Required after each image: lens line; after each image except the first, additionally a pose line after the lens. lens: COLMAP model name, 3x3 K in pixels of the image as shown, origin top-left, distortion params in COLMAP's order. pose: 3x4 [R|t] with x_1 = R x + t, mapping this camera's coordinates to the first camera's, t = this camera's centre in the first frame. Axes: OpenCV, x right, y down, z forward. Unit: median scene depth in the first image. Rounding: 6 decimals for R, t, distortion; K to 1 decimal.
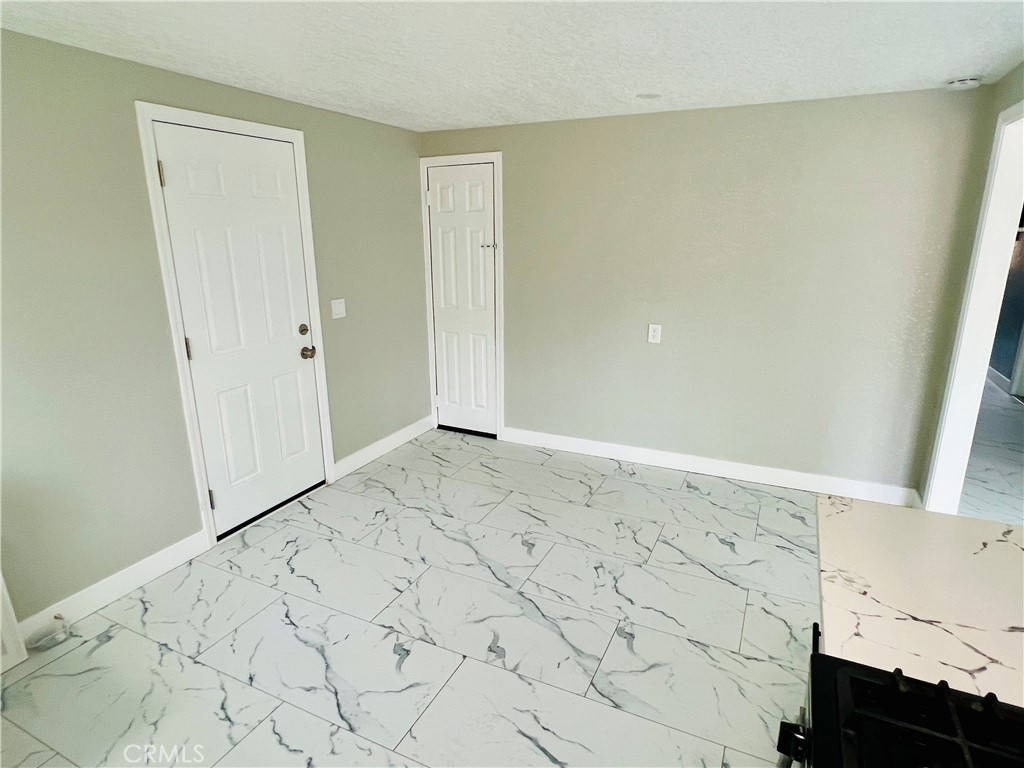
lens RADIAL K [[584.7, 0, 507.8], [0, 584.7, 382.6], [0, 0, 1]] dist [-0.006647, 0.003258]
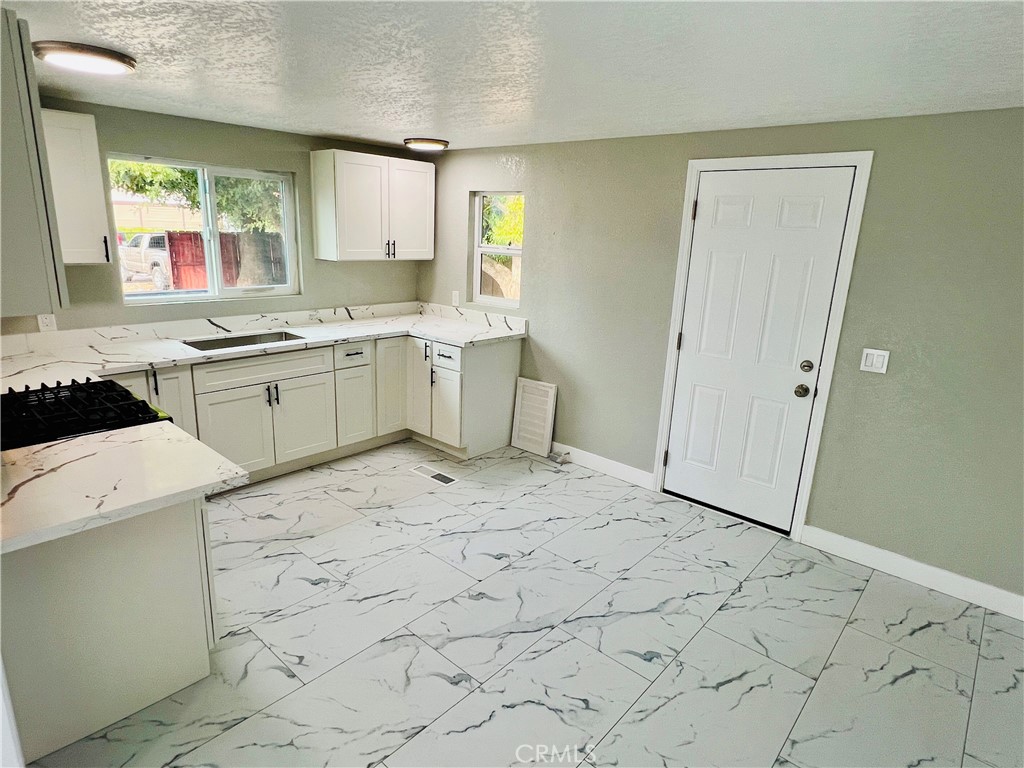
lens RADIAL K [[584.7, 0, 503.2], [0, 584.7, 377.6], [0, 0, 1]] dist [-0.006647, 0.003258]
pose [[-0.273589, 0.233123, -0.933168, 0.893502], [-0.280709, 0.908596, 0.309284, -0.308831], [0.919974, 0.346565, -0.183142, 1.001140]]
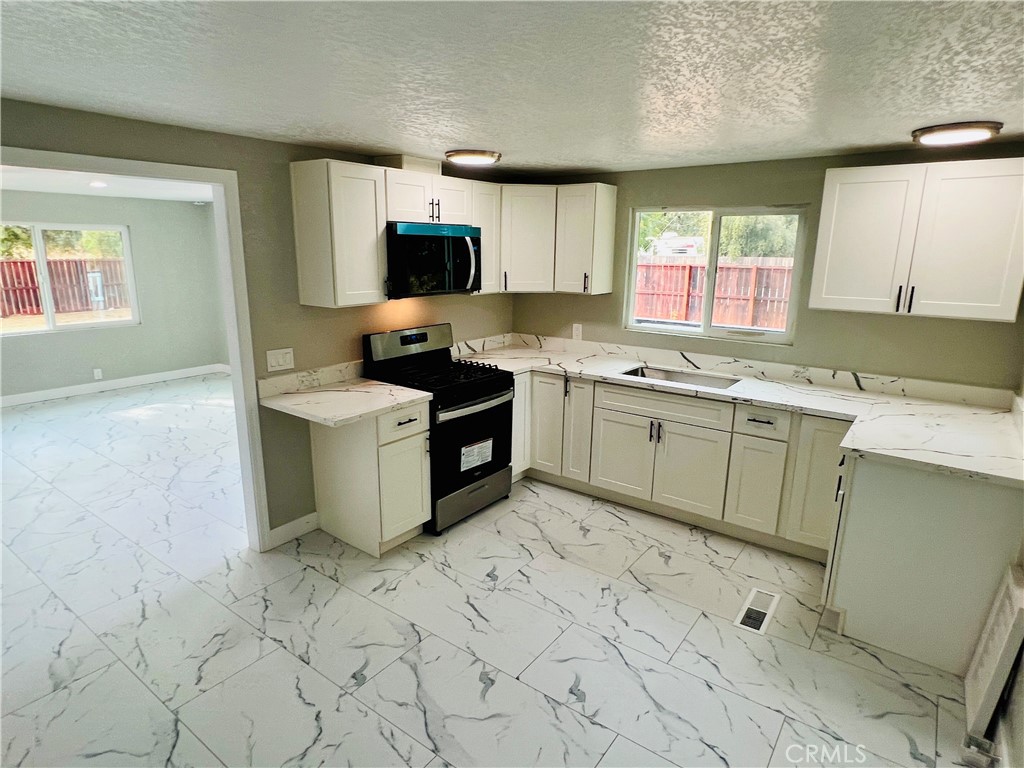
lens RADIAL K [[584.7, 0, 510.5], [0, 584.7, 390.4], [0, 0, 1]] dist [-0.006647, 0.003258]
pose [[-0.983593, -0.049392, 0.173509, -0.196685], [0.039107, 0.880545, 0.472347, -0.449372], [-0.176112, 0.471383, -0.864166, 1.493347]]
